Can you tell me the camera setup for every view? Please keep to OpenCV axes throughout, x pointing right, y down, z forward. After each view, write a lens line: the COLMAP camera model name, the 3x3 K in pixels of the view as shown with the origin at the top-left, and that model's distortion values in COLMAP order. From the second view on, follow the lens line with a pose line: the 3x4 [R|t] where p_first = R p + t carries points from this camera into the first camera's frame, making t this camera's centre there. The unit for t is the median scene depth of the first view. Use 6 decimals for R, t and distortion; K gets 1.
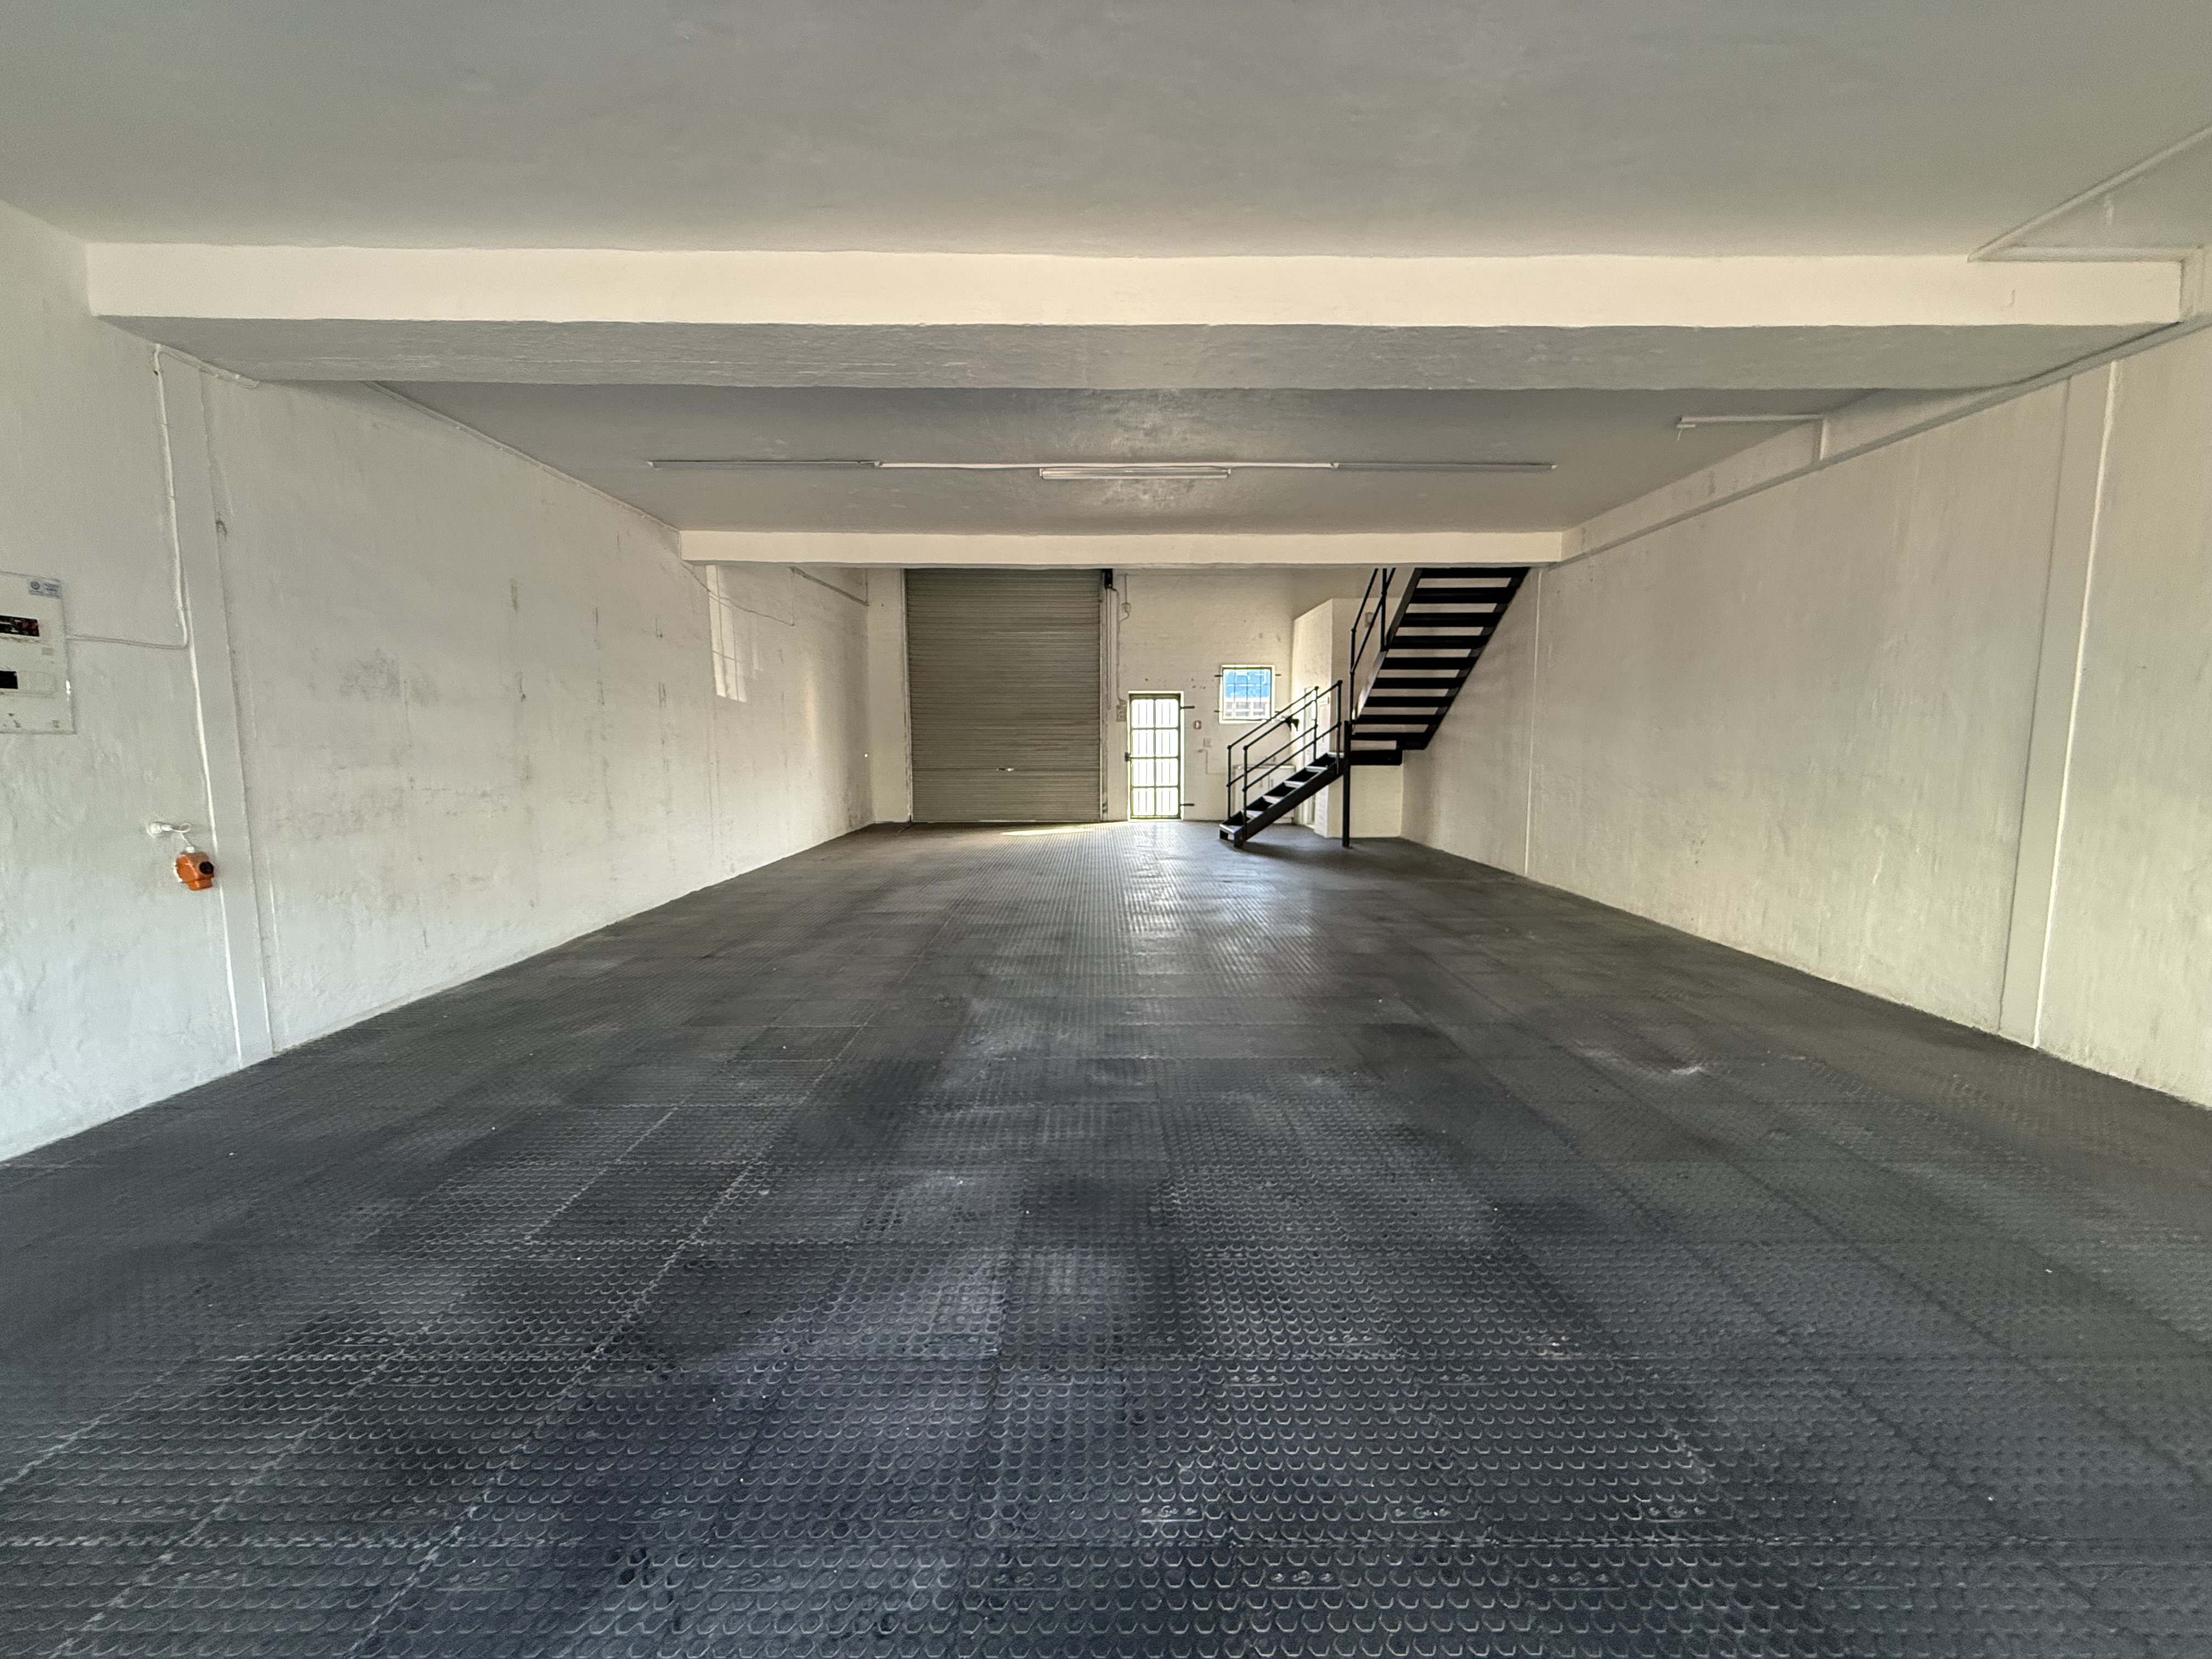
lens RADIAL K [[883.2, 0, 1098.8], [0, 883.2, 830.6], [0, 0, 1]] dist [0.000541, -0.000135]
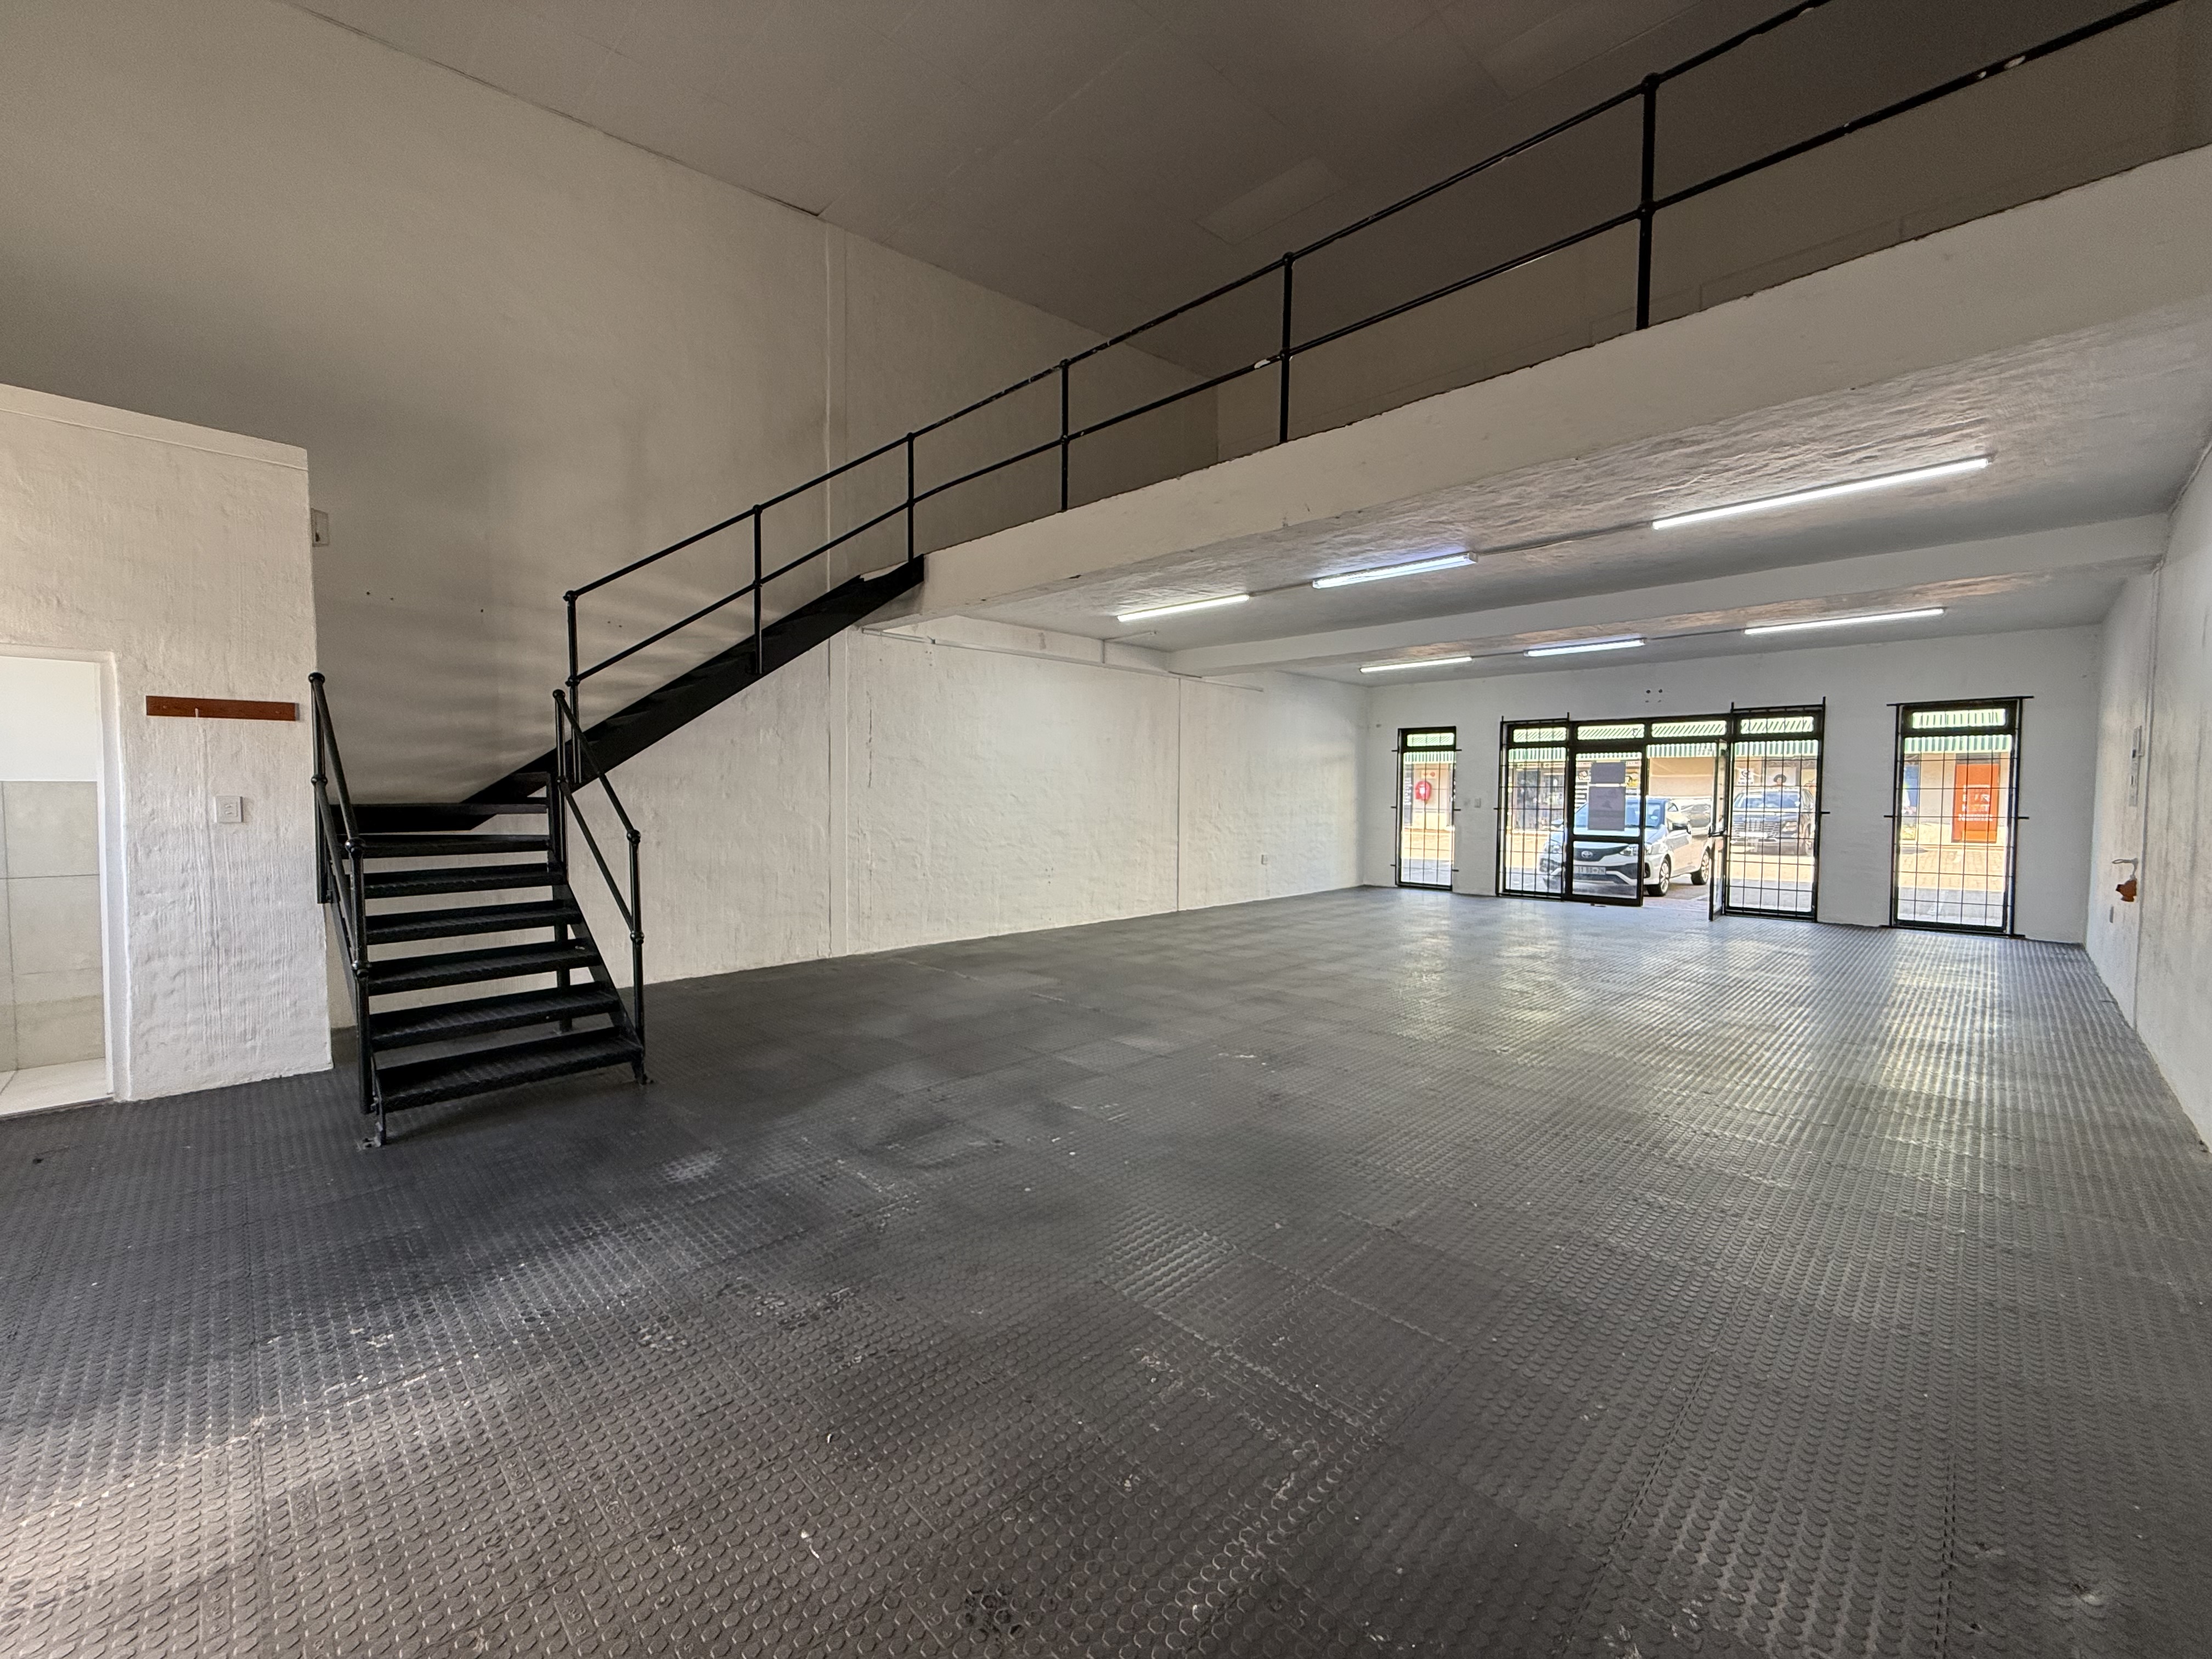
lens RADIAL K [[879.2, 0, 1098.3], [0, 879.2, 833.7], [0, 0, 1]] dist [0.000211, -0.000392]
pose [[-0.699936, -0.031654, 0.713504, -0.376179], [0.074222, 0.990384, 0.116748, -0.174895], [-0.710338, 0.134674, -0.690856, 1.557645]]
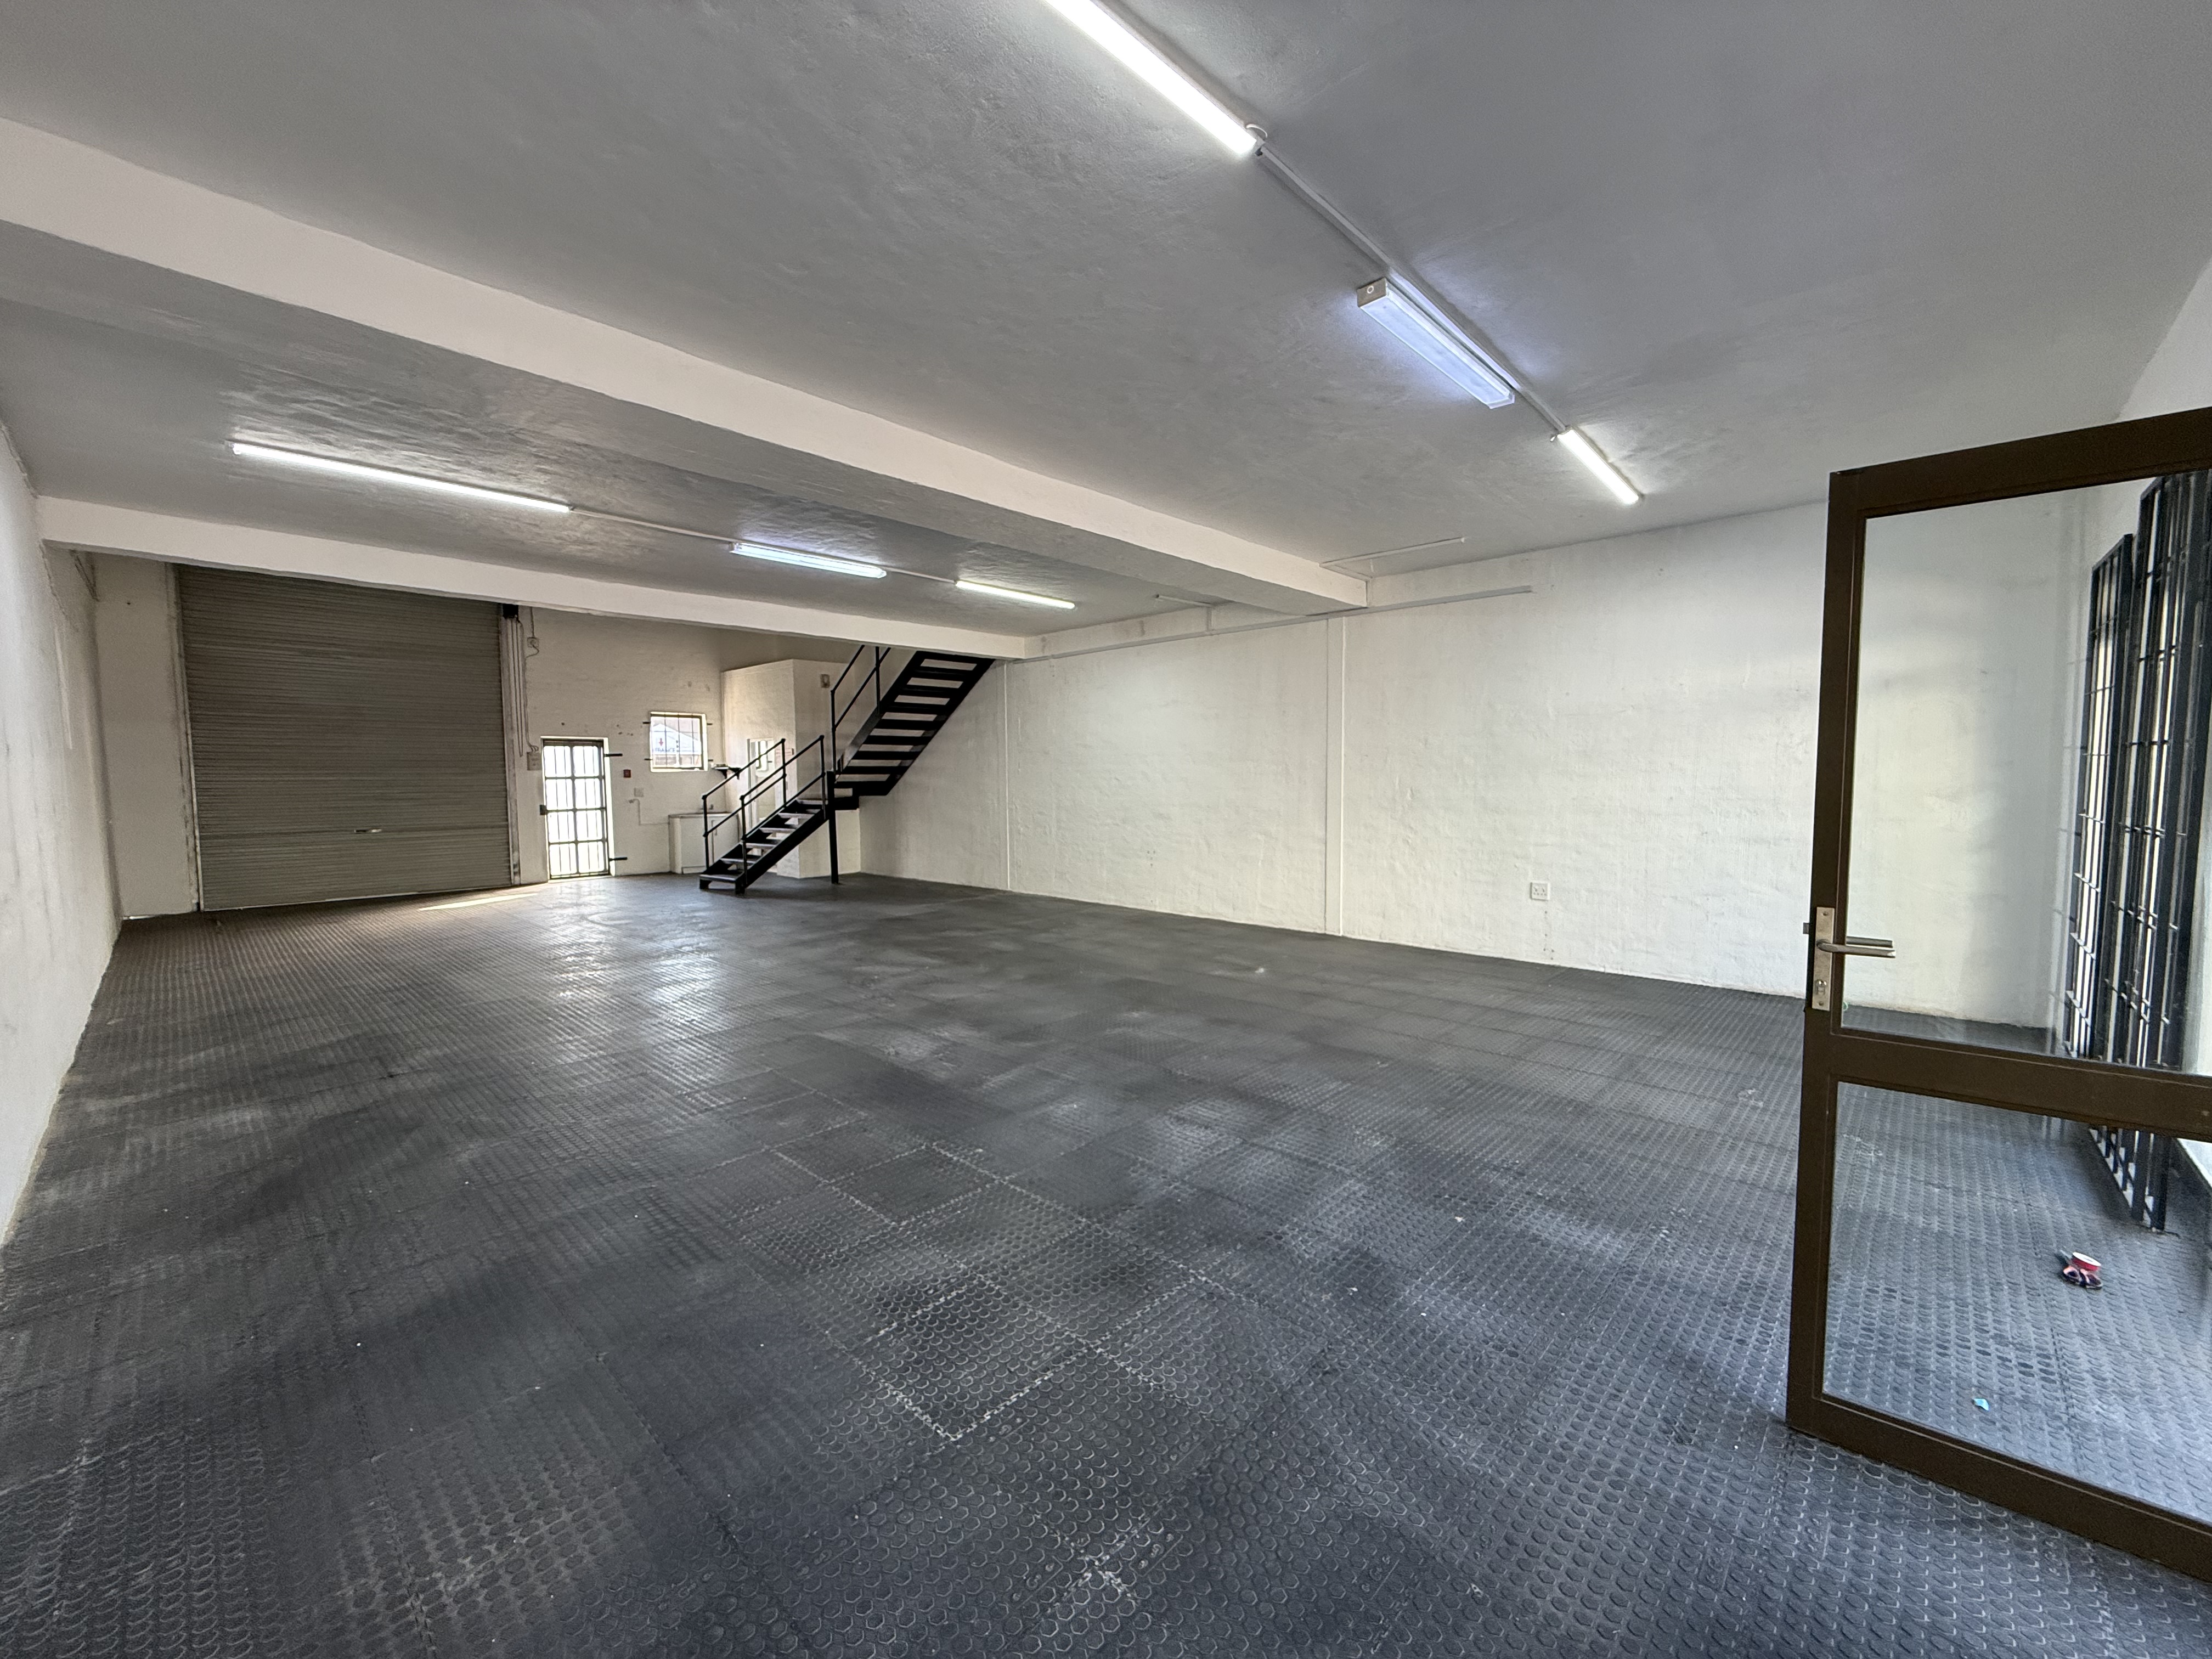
lens RADIAL K [[883.2, 0, 1098.8], [0, 883.2, 830.6], [0, 0, 1]] dist [0.000541, -0.000135]
pose [[0.691994, -0.049592, 0.720197, -0.404398], [0.083159, 0.996472, -0.011286, -0.011840], [-0.717097, 0.067701, 0.693677, -0.023956]]
